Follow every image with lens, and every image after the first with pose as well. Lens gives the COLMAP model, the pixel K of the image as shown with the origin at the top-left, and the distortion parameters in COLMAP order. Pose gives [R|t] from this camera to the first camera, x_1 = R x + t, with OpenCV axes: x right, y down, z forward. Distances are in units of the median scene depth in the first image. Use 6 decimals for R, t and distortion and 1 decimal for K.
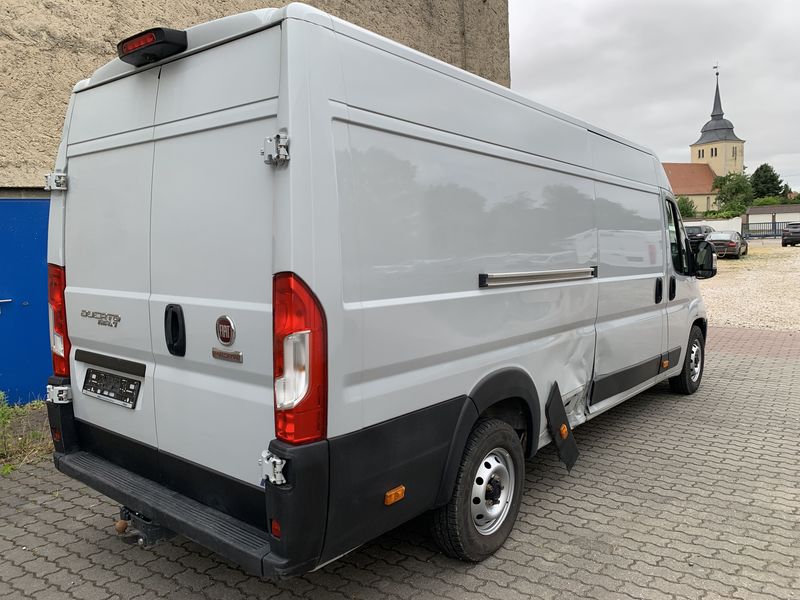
lens RADIAL K [[619.3, 0, 400.0], [0, 619.3, 300.0], [0, 0, 1]] dist [-0.003493, -0.003555]
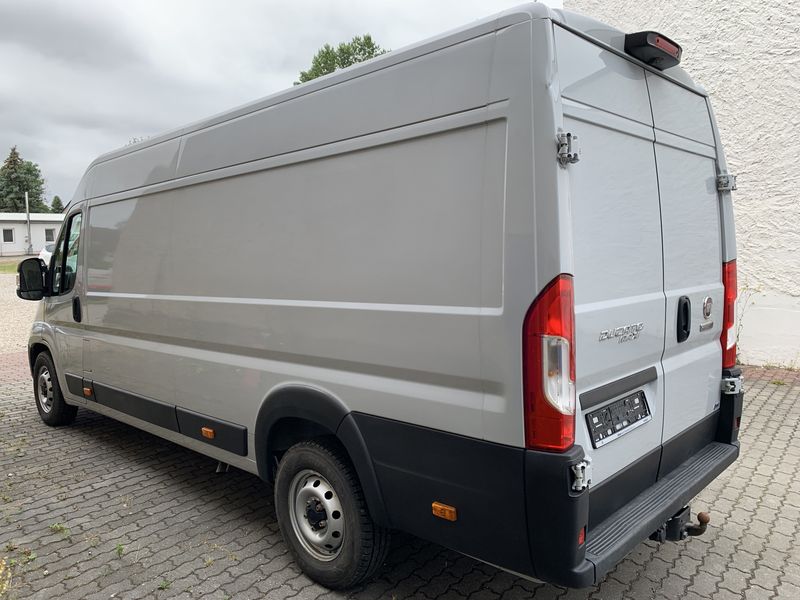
lens RADIAL K [[619.3, 0, 400.0], [0, 619.3, 300.0], [0, 0, 1]] dist [-0.003493, -0.003555]
pose [[0.092109, -0.070178, 0.993273, -1.445561], [0.120037, 0.991021, 0.058888, -0.107491], [-0.988487, 0.113806, 0.099706, 1.320129]]
